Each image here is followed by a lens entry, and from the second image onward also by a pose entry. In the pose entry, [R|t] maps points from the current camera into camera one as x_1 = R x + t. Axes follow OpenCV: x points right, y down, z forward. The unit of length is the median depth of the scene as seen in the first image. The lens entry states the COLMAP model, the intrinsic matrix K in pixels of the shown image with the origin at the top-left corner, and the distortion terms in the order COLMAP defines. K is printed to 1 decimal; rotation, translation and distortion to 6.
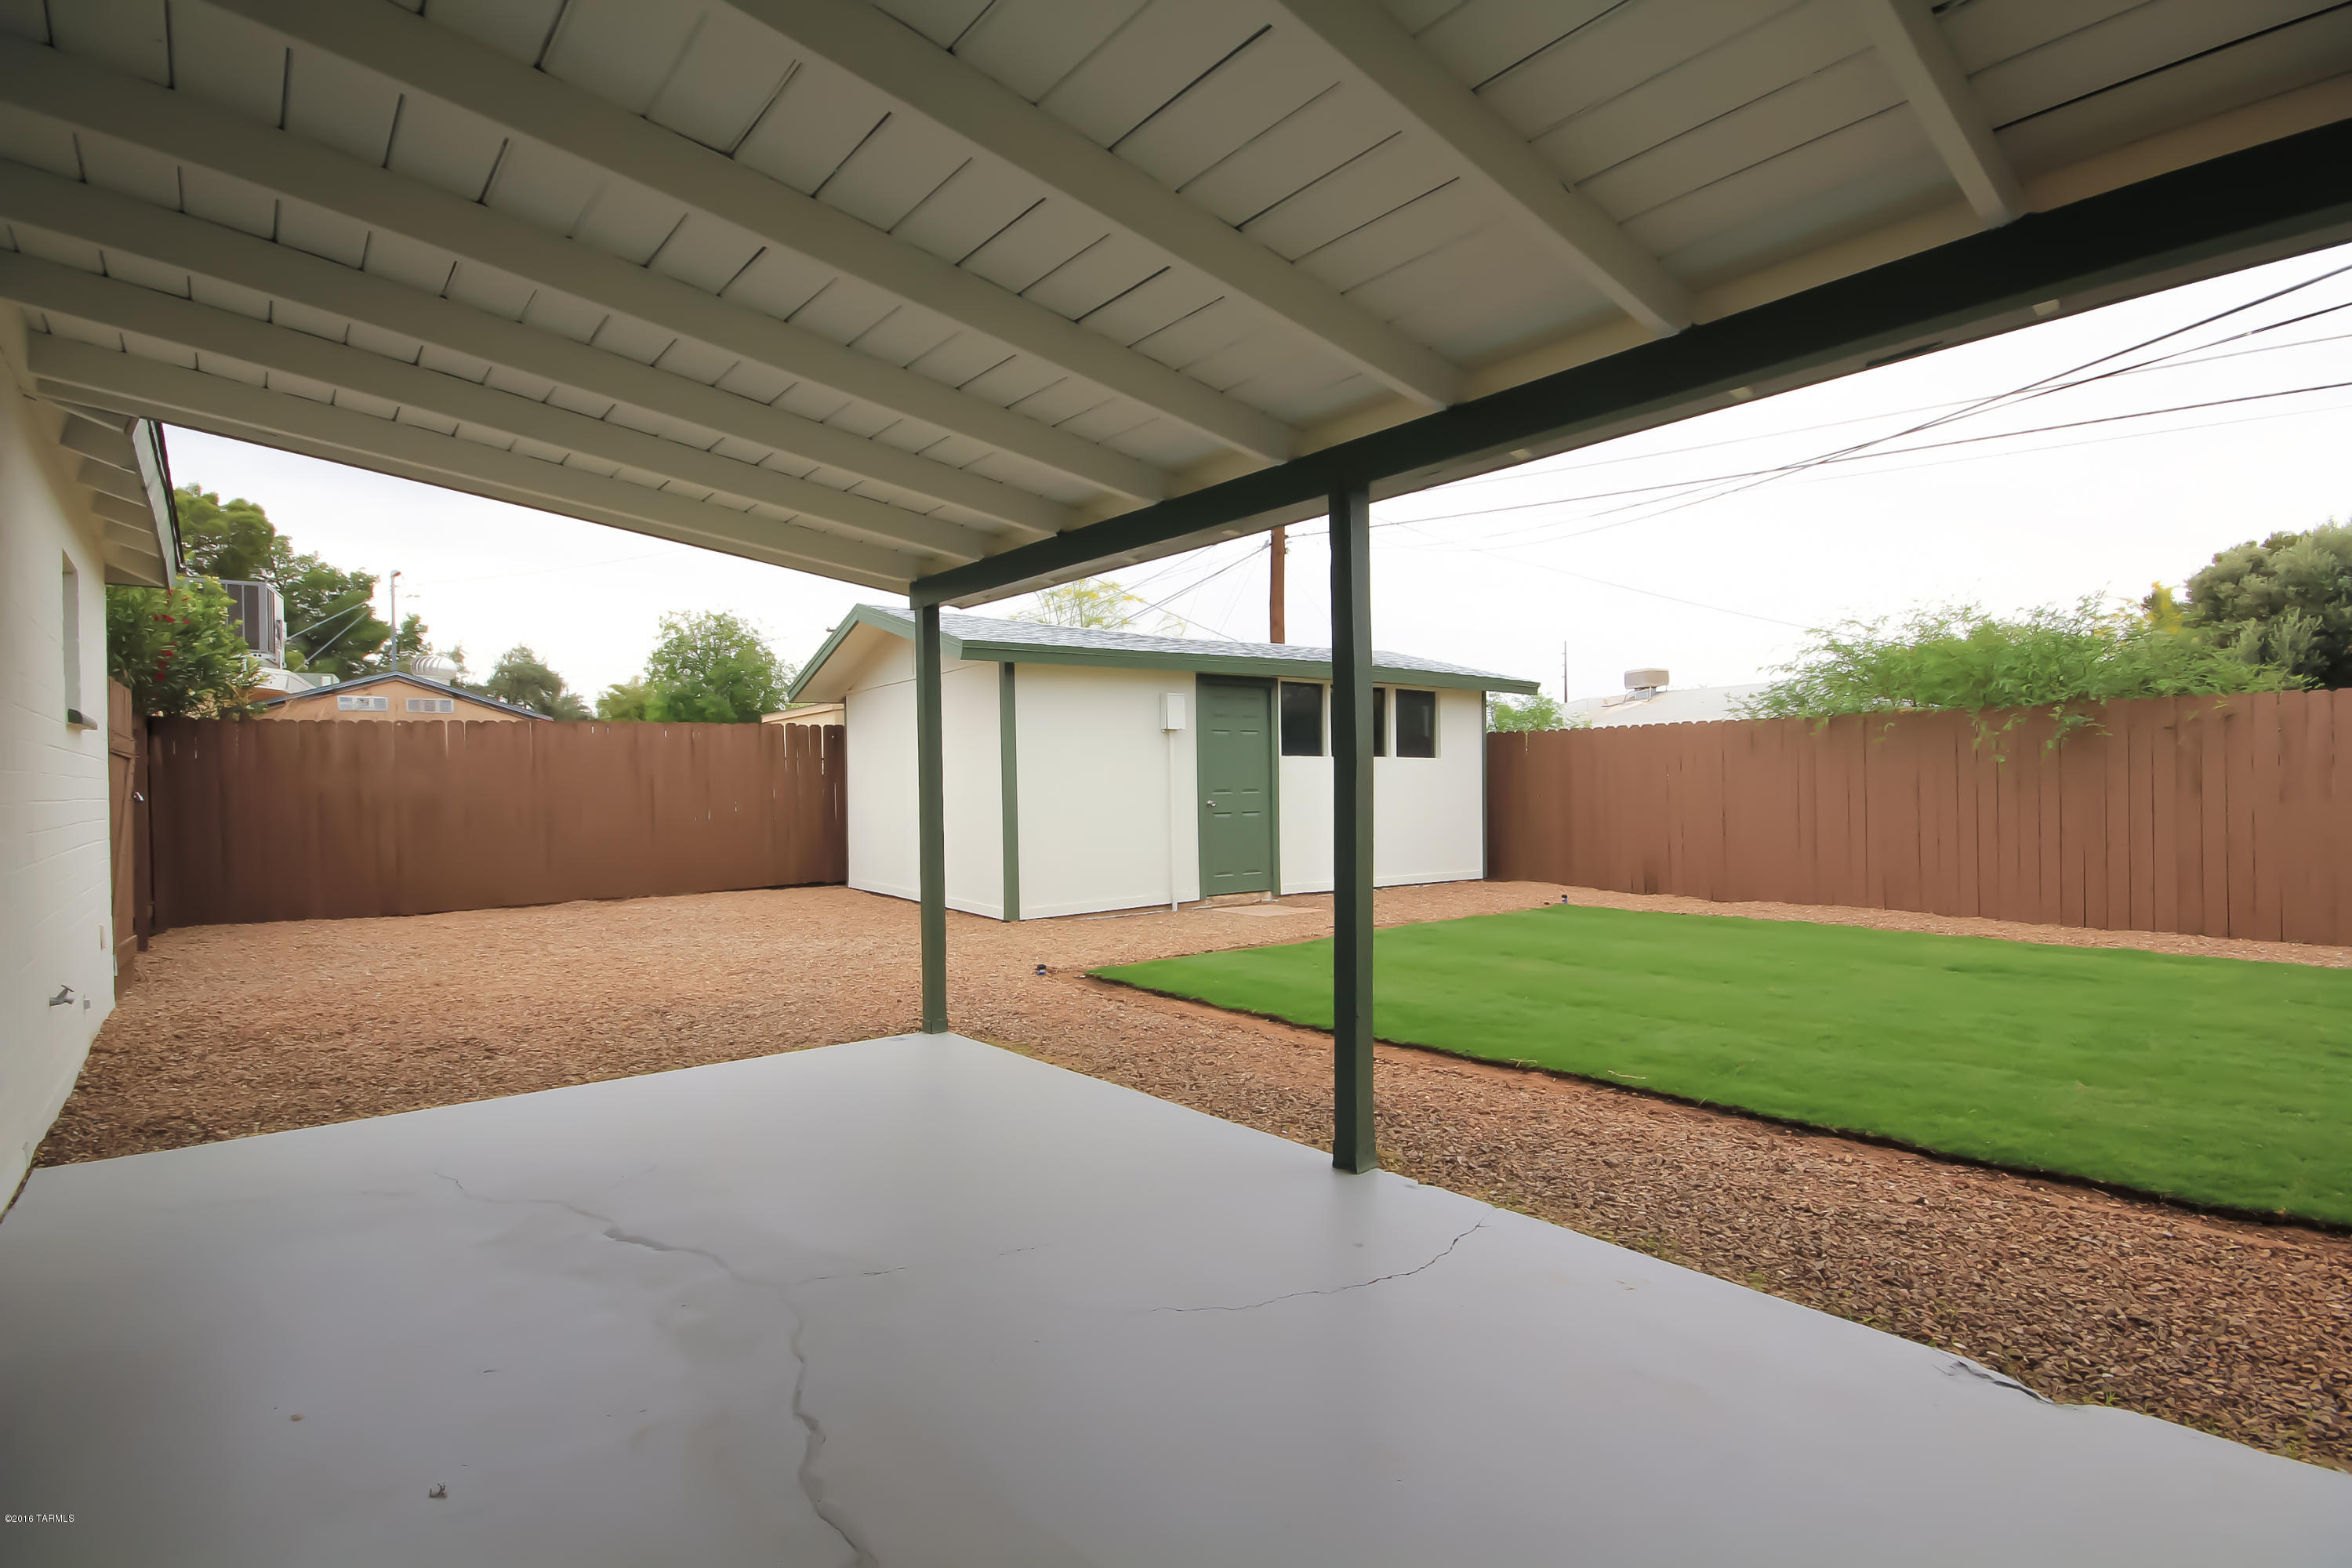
lens RADIAL K [[1092.5, 0, 1178.1], [0, 1092.5, 797.4], [0, 0, 1]] dist [0.053953, -0.029044]
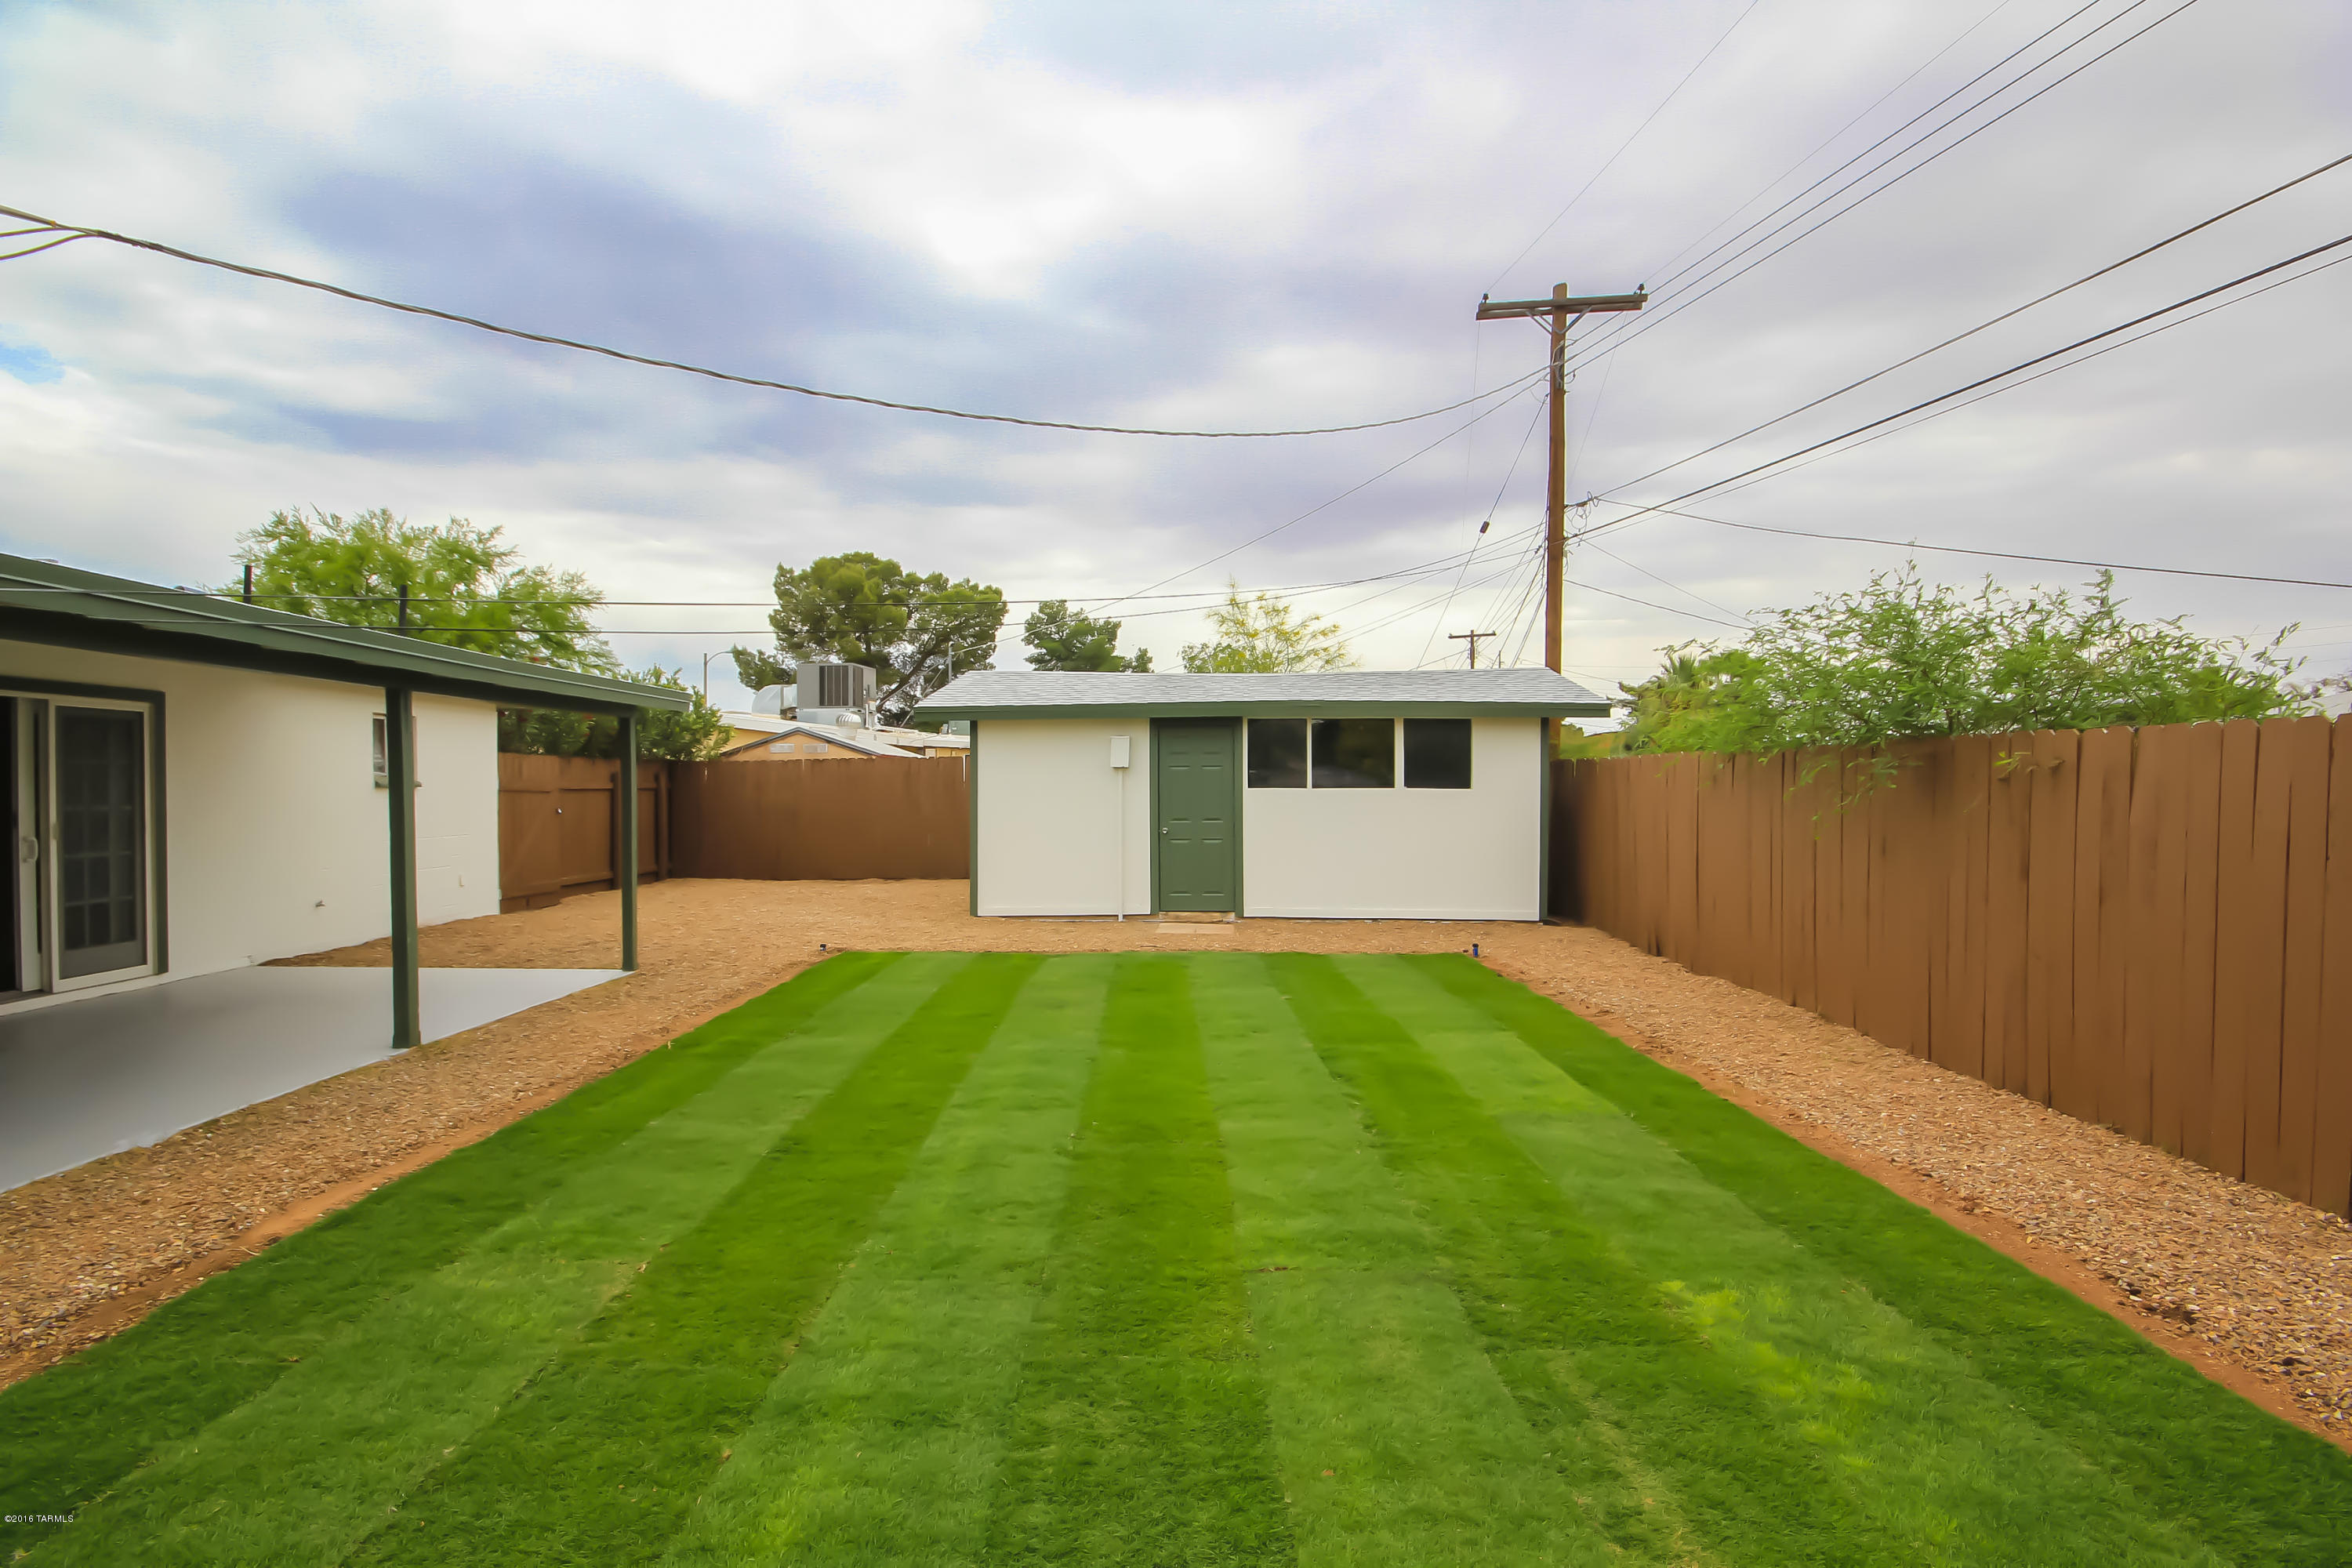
lens RADIAL K [[1092.5, 0, 1178.1], [0, 1092.5, 797.4], [0, 0, 1]] dist [0.053953, -0.029044]
pose [[0.792918, 0.016960, -0.609093, 0.697164], [-0.012676, 0.999855, 0.011339, -0.039941], [0.609197, -0.001270, 0.793018, 0.098996]]
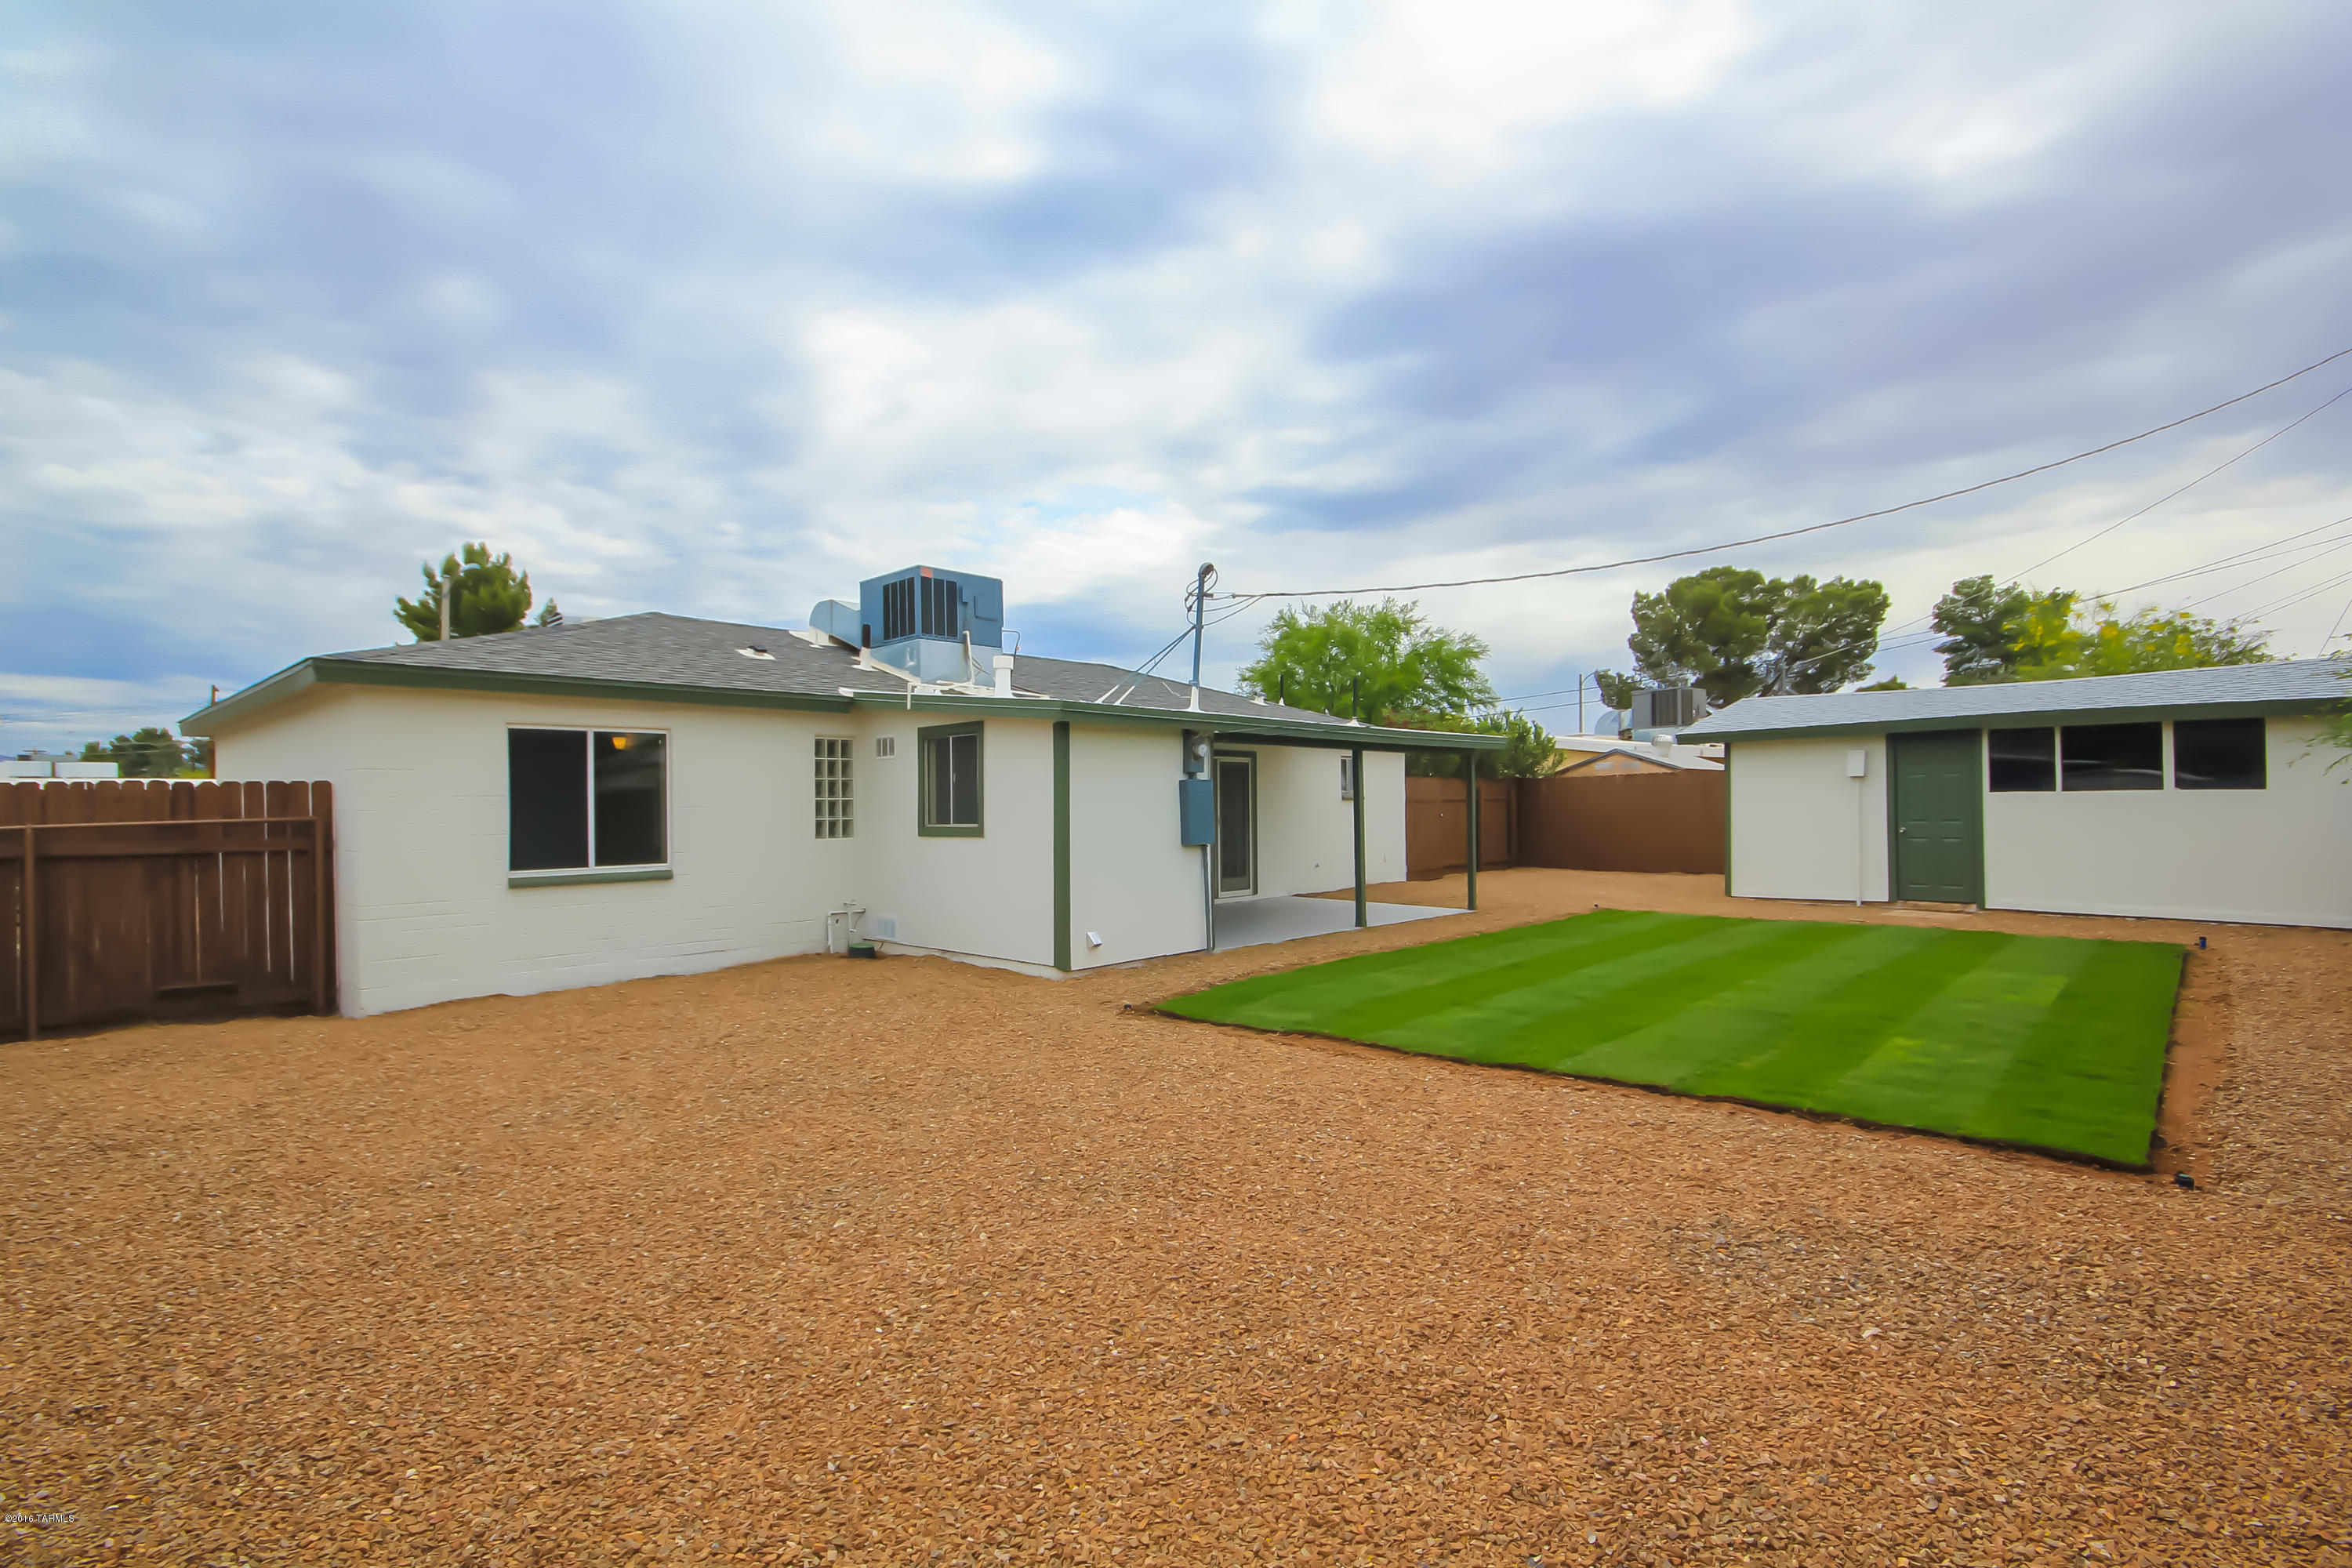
lens RADIAL K [[1092.5, 0, 1178.1], [0, 1092.5, 797.4], [0, 0, 1]] dist [0.053953, -0.029044]
pose [[0.151746, 0.003608, -0.988413, 1.157898], [0.001505, 0.999991, 0.003881, -0.037812], [0.988418, -0.002077, 0.151739, -0.058220]]
